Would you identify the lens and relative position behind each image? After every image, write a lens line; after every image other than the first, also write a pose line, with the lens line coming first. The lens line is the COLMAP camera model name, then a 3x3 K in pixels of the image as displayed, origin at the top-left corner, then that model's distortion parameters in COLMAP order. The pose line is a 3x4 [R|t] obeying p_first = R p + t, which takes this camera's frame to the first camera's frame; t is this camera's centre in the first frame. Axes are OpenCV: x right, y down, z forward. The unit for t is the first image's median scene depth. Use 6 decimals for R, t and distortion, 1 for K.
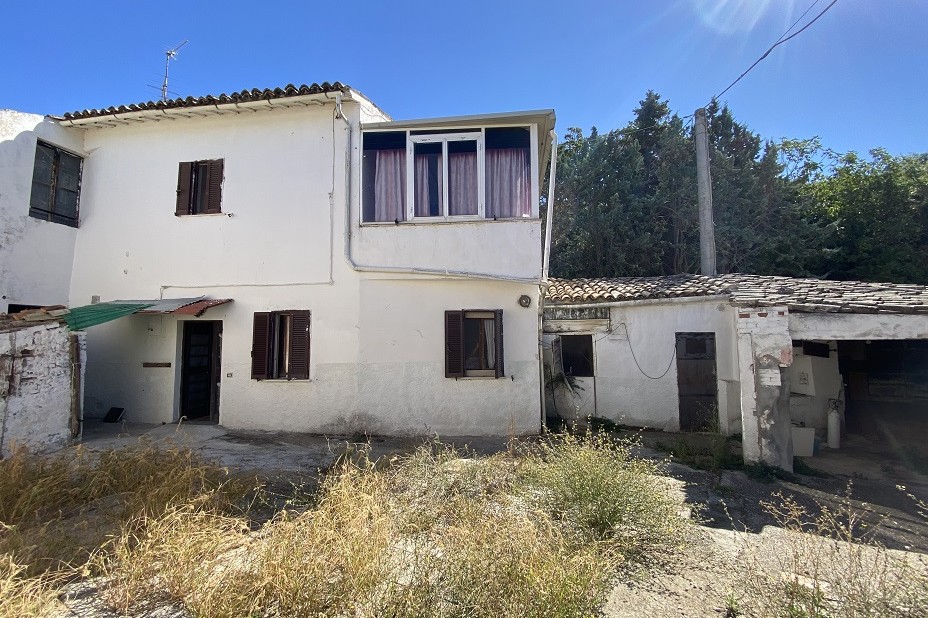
lens RADIAL K [[382.6, 0, 466.4], [0, 382.6, 314.1], [0, 0, 1]] dist [-0.001346, -0.002998]
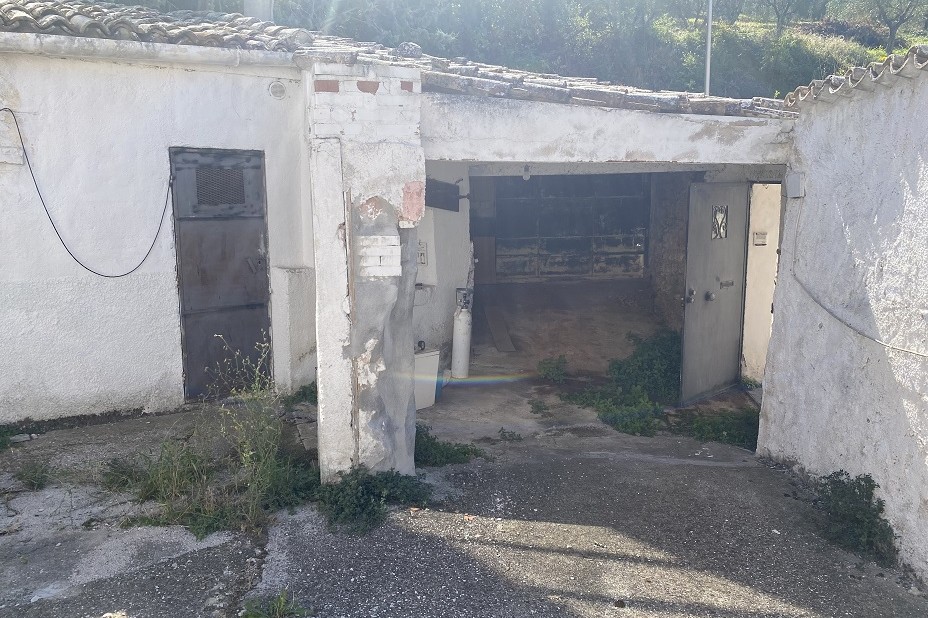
lens RADIAL K [[710.3, 0, 464.6], [0, 710.3, 308.4], [0, 0, 1]] dist [-0.000809, -0.016259]
pose [[0.680300, -0.110269, 0.724592, 0.264683], [-0.053421, 0.978528, 0.199069, 0.056426], [-0.730985, -0.174135, 0.659802, 0.366555]]
